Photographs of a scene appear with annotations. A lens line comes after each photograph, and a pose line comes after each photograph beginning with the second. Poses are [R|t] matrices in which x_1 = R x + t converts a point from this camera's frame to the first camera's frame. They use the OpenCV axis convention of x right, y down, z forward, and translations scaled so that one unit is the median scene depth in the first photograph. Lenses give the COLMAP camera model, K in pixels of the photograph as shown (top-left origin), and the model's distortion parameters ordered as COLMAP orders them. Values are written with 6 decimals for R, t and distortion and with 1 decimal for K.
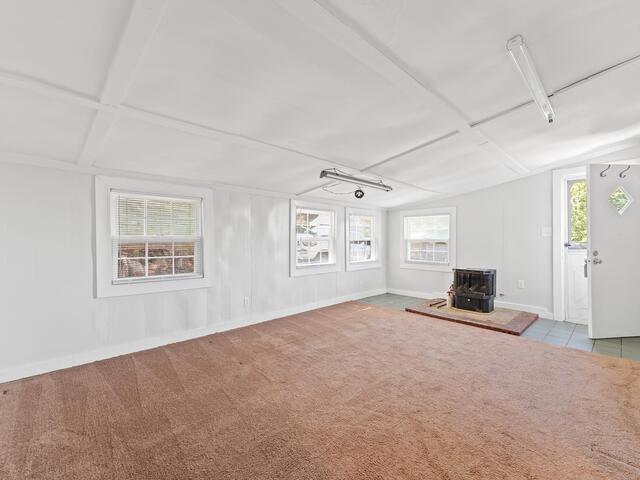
lens RADIAL K [[283.1, 0, 320.0], [0, 283.1, 240.0], [0, 0, 1]] dist [0.001018, 0.000290]
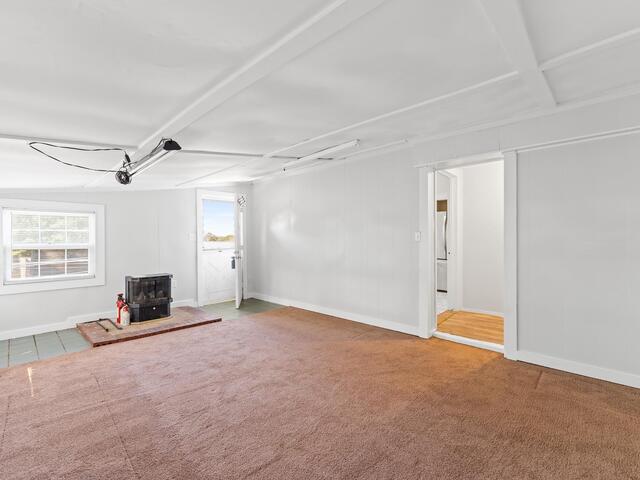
lens RADIAL K [[283.1, 0, 320.0], [0, 283.1, 240.0], [0, 0, 1]] dist [0.001018, 0.000290]
pose [[-0.040238, -0.002661, 0.999187, -0.521808], [0.010176, 0.999944, 0.003073, -0.018118], [-0.999138, 0.010291, -0.040209, 0.556736]]
